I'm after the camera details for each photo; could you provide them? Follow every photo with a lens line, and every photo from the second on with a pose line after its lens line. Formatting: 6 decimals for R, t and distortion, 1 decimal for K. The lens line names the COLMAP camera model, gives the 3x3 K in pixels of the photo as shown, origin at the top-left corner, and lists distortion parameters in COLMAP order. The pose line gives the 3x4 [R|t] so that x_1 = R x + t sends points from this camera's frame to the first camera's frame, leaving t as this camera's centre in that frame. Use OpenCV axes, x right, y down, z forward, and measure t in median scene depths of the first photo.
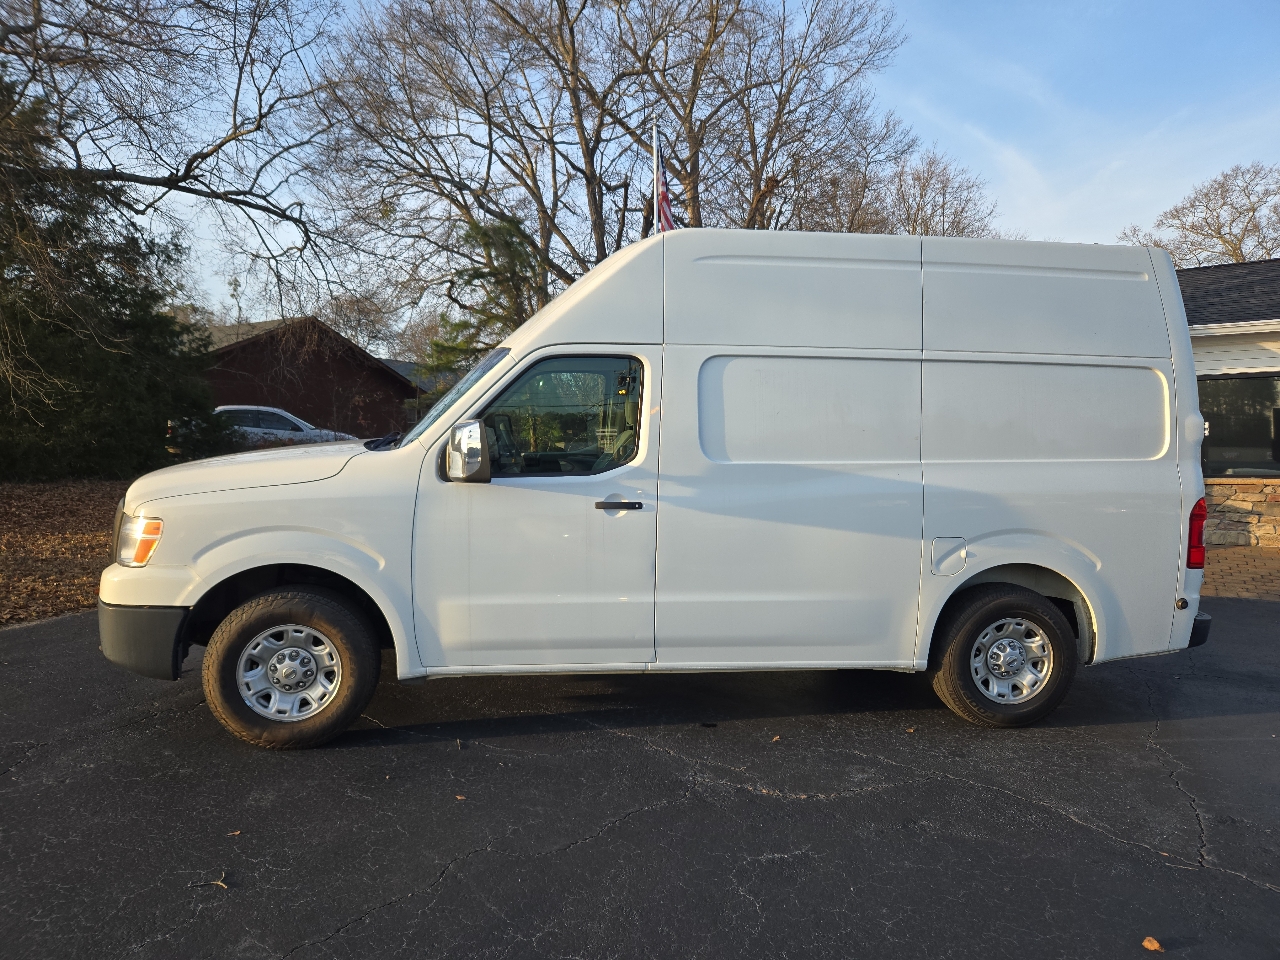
lens RADIAL K [[844.4, 0, 639.7], [0, 844.4, 476.7], [0, 0, 1]] dist [0.063252, -0.045950]
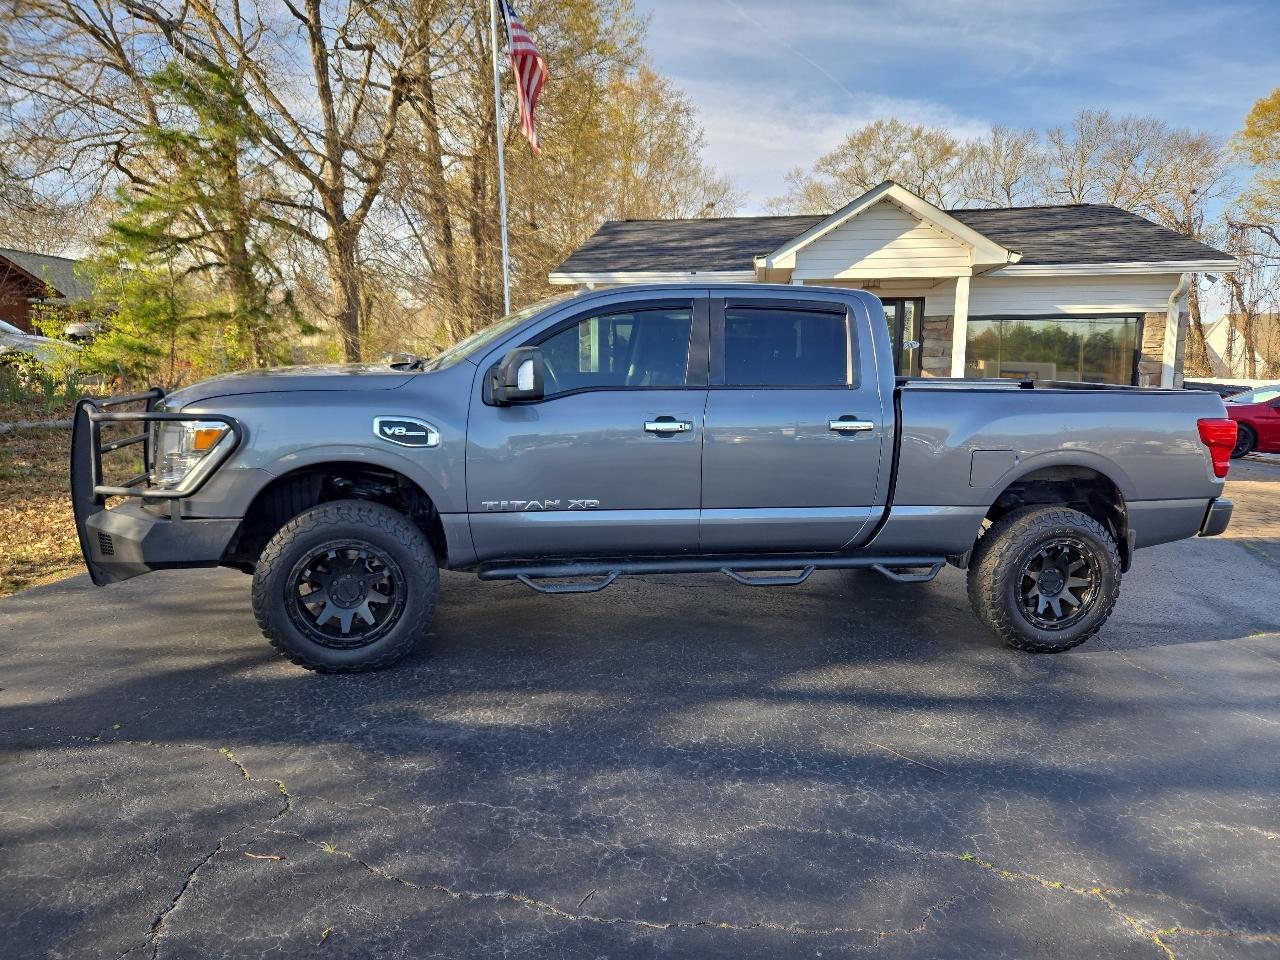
lens RADIAL K [[844.4, 0, 635.4], [0, 844.4, 477.1], [0, 0, 1]] dist [0.063252, -0.045950]
pose [[0.928690, -0.034986, 0.369202, -0.087611], [-0.000576, 0.995403, 0.095774, -0.009072], [-0.370855, -0.089157, 0.924401, 0.094206]]
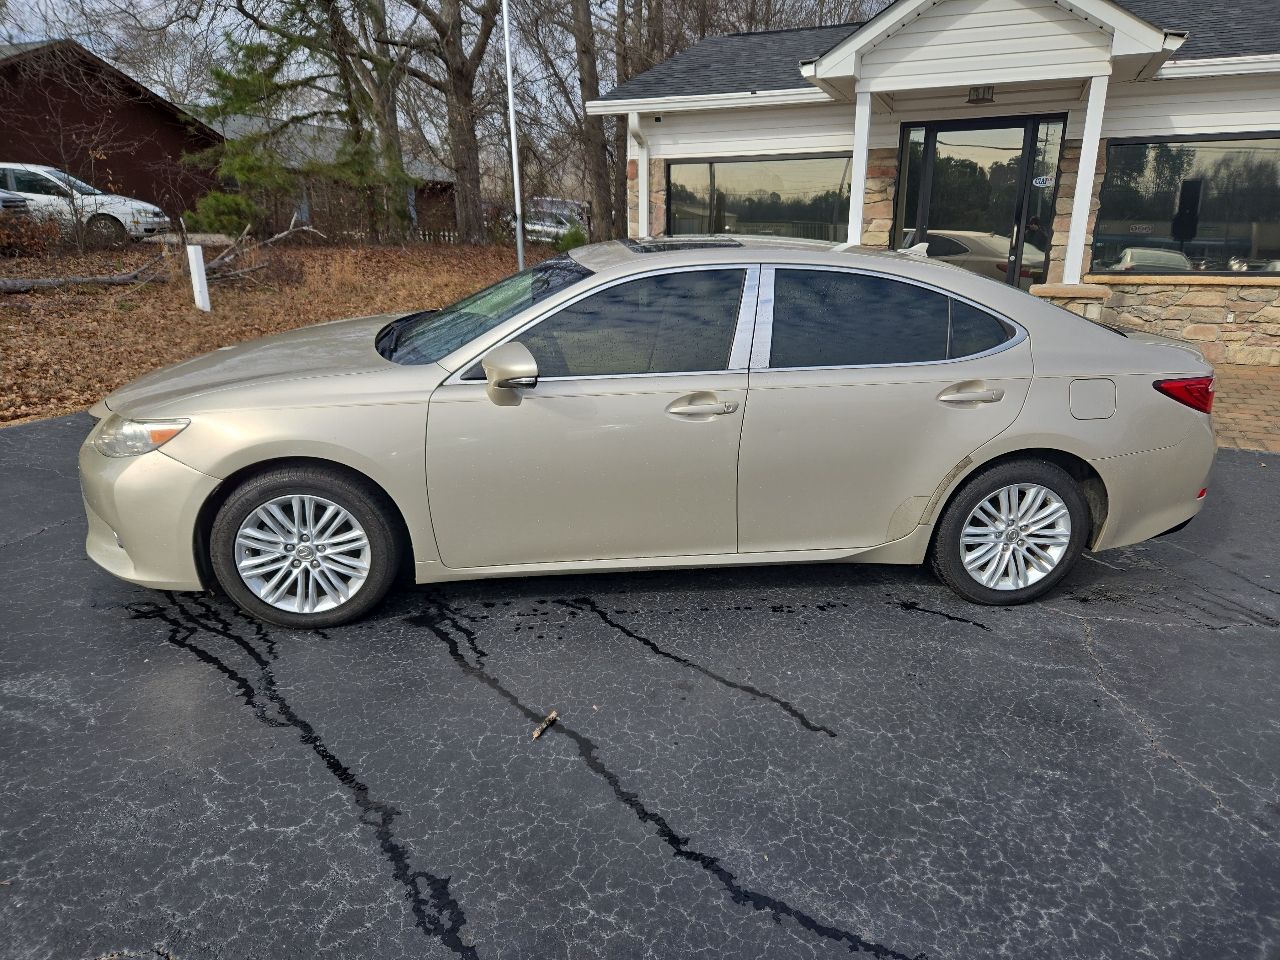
lens RADIAL K [[844.4, 0, 640.1], [0, 844.4, 473.5], [0, 0, 1]] dist [0.063252, -0.045950]
pose [[0.991181, -0.030697, 0.128910, 0.012570], [-0.002444, 0.968398, 0.249397, -0.008128], [-0.132492, -0.247513, 0.959783, 0.129092]]
